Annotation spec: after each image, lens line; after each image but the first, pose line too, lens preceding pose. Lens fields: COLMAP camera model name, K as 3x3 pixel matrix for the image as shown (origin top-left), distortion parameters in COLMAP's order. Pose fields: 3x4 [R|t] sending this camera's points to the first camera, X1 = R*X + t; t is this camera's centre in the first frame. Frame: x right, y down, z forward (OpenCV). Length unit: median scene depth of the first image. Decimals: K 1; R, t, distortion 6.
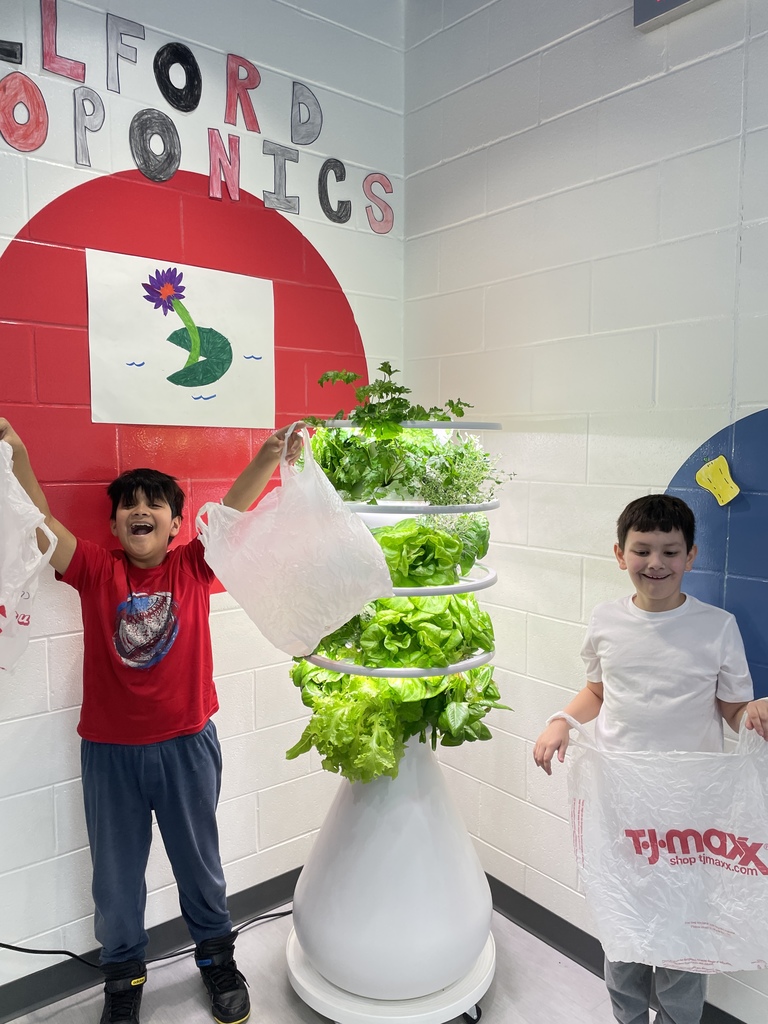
lens RADIAL K [[779.6, 0, 384.6], [0, 779.6, 500.7], [0, 0, 1]] dist [0.003954, 0.001123]
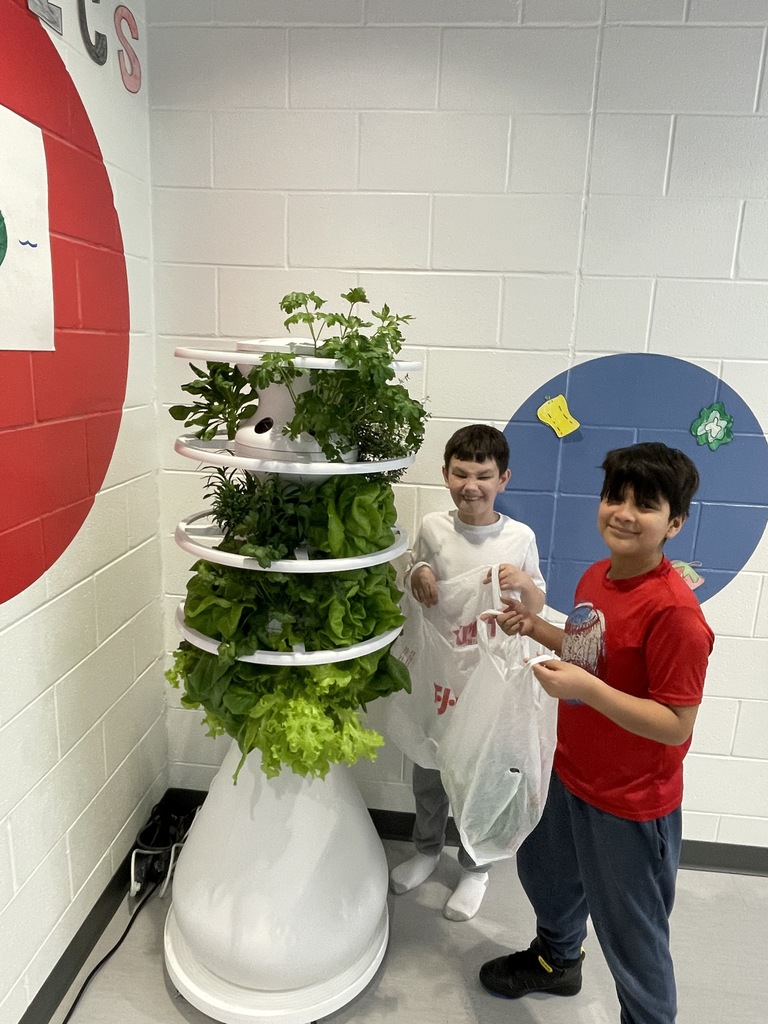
lens RADIAL K [[703.4, 0, 384.0], [0, 703.4, 512.0], [0, 0, 1]] dist [0.001392, -0.000918]
pose [[0.700366, -0.125908, 0.702591, -0.481416], [0.021763, 0.987629, 0.155294, -0.049019], [-0.713452, -0.093472, 0.694441, 0.392908]]
